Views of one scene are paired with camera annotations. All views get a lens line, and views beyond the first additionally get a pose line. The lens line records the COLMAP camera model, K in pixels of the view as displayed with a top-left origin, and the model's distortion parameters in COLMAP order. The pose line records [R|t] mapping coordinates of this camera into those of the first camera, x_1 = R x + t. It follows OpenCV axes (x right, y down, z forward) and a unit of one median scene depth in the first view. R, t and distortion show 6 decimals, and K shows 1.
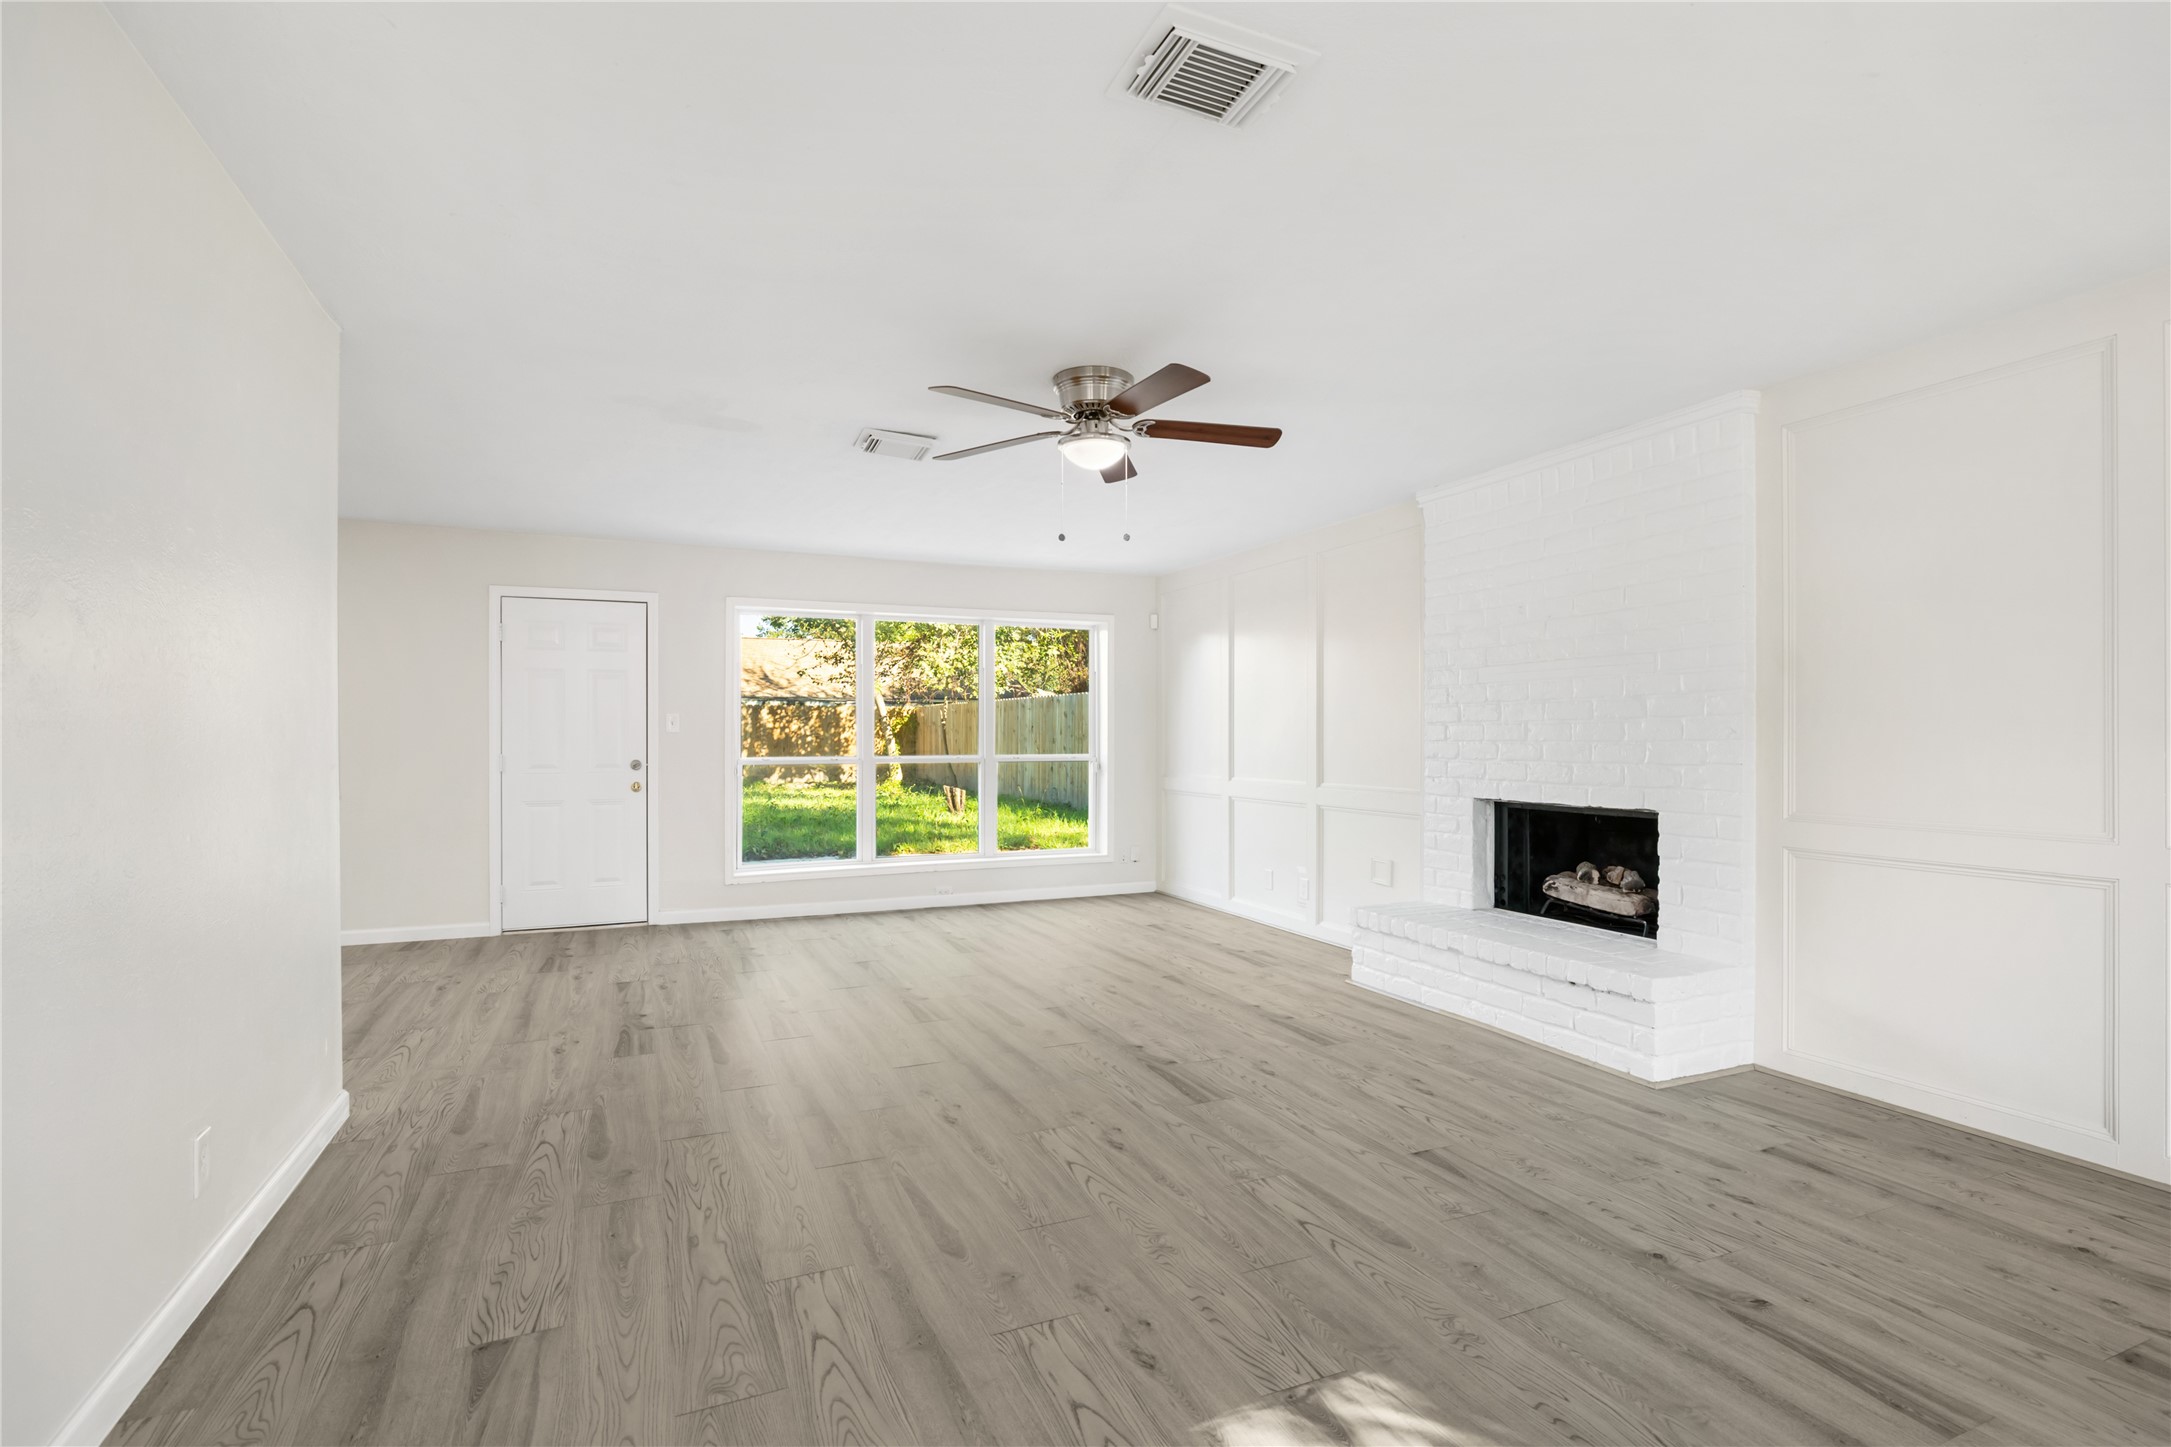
lens RADIAL K [[1028.1, 0, 1092.4], [0, 1028.1, 725.2], [0, 0, 1]] dist [-0.009330, 0.003231]
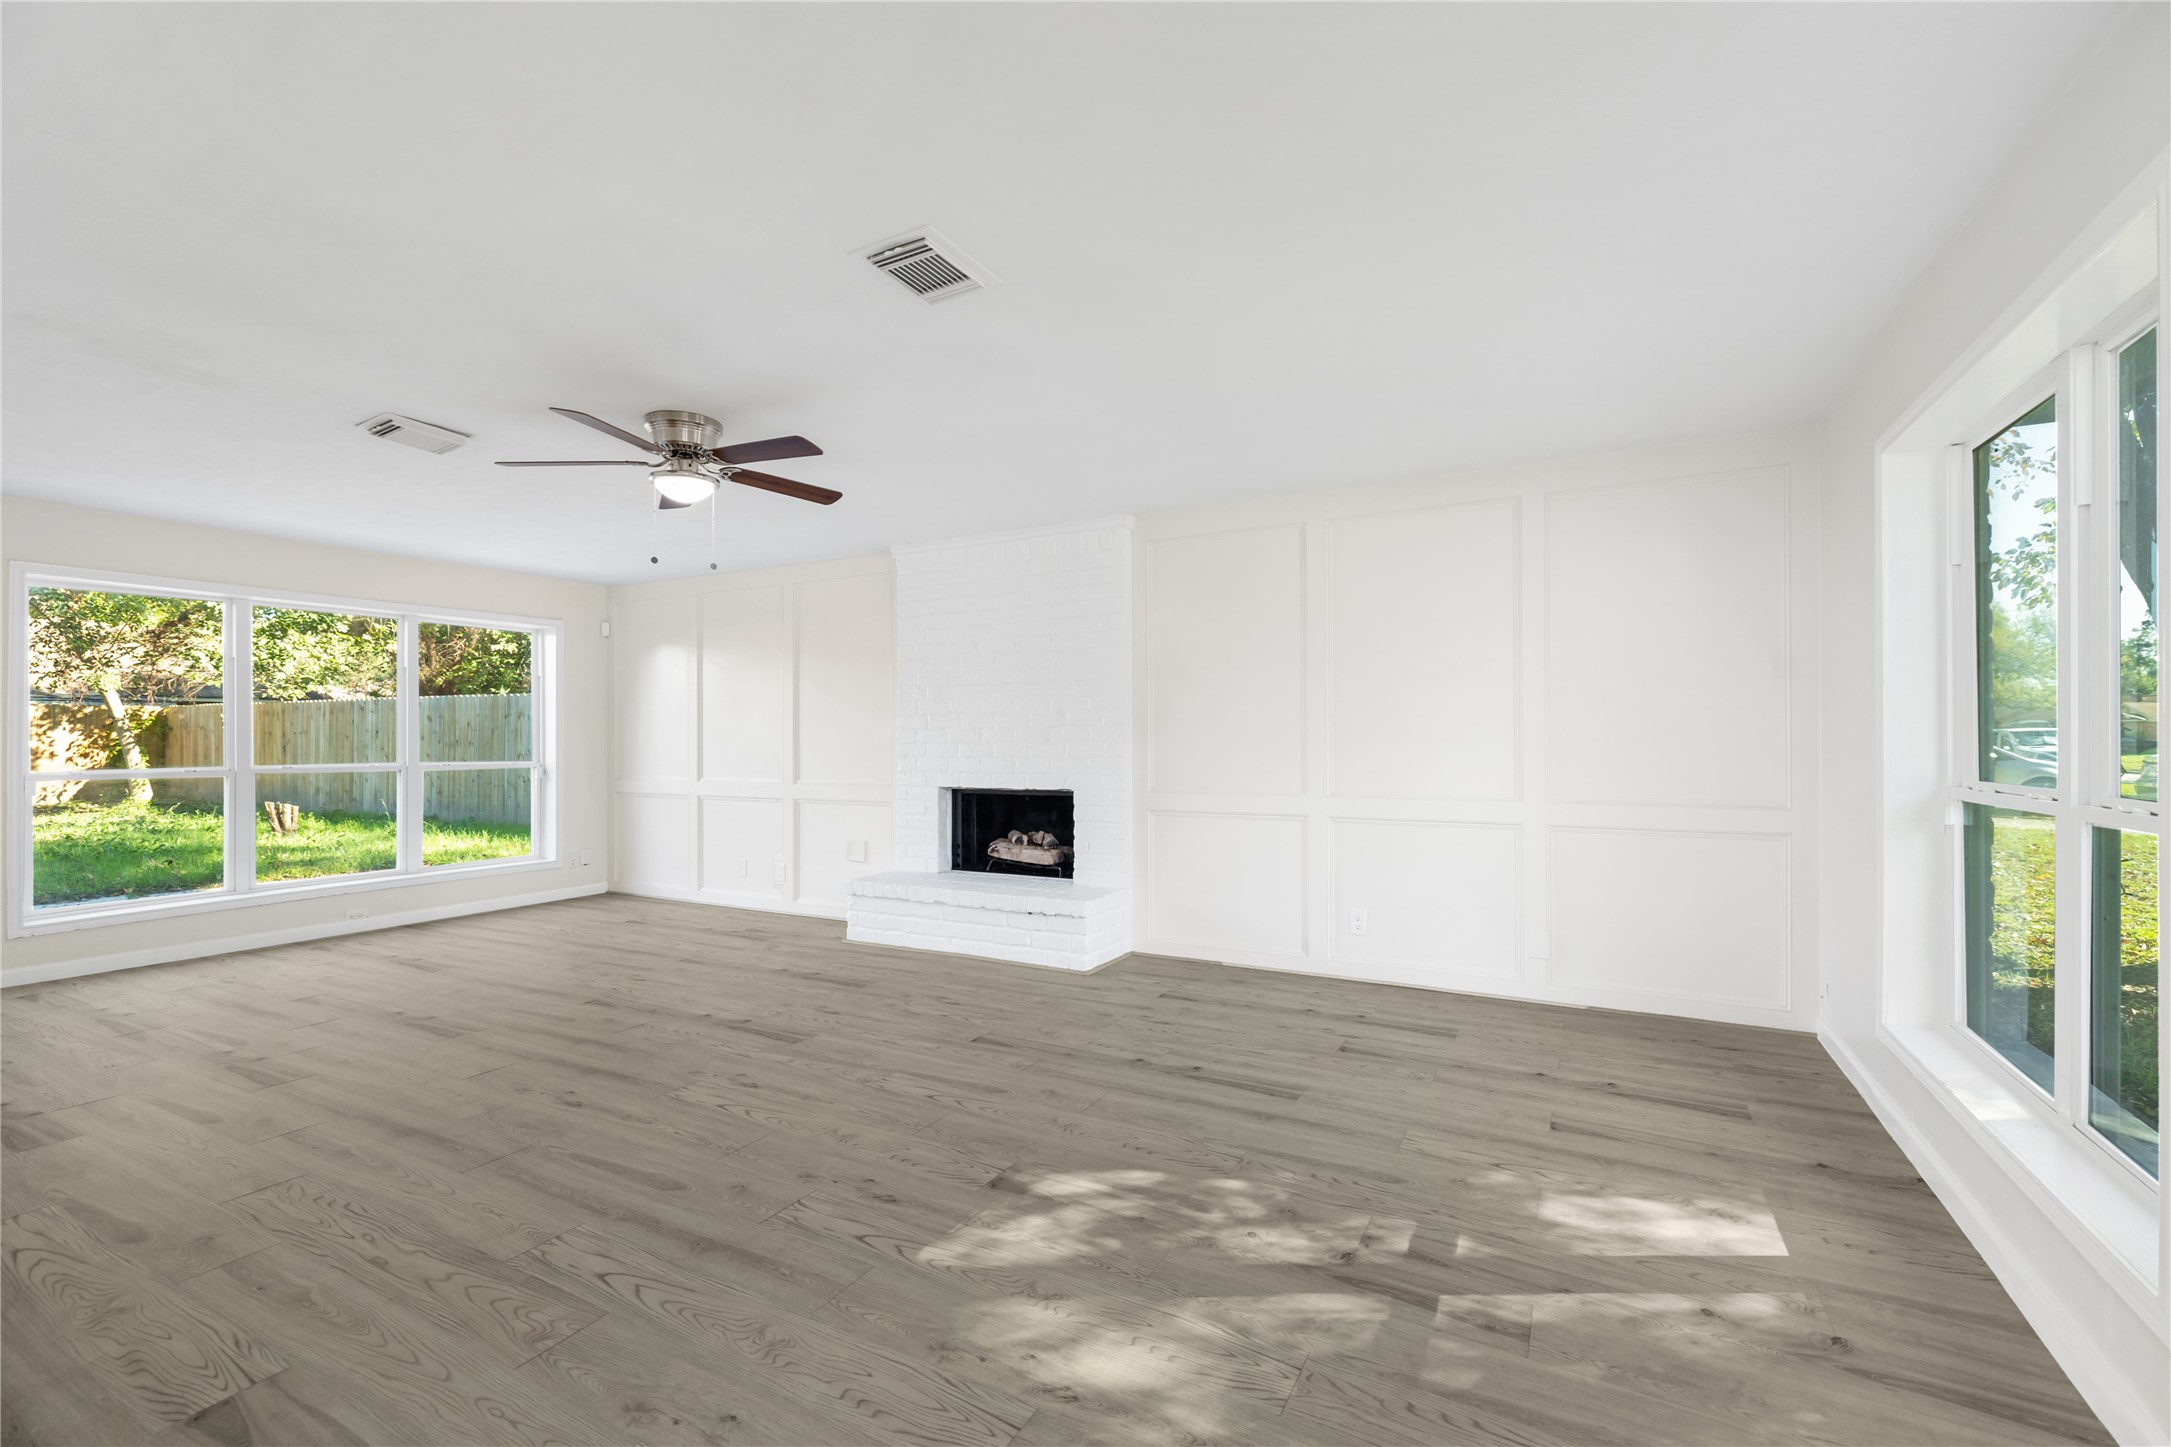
lens RADIAL K [[938.3, 0, 1094.8], [0, 938.3, 723.6], [0, 0, 1]] dist [0.002709, 0.000535]
pose [[0.789303, 0.006125, 0.613973, -0.272474], [-0.001531, 0.999967, -0.008008, -0.000405], [-0.614001, 0.005380, 0.789287, -0.084343]]
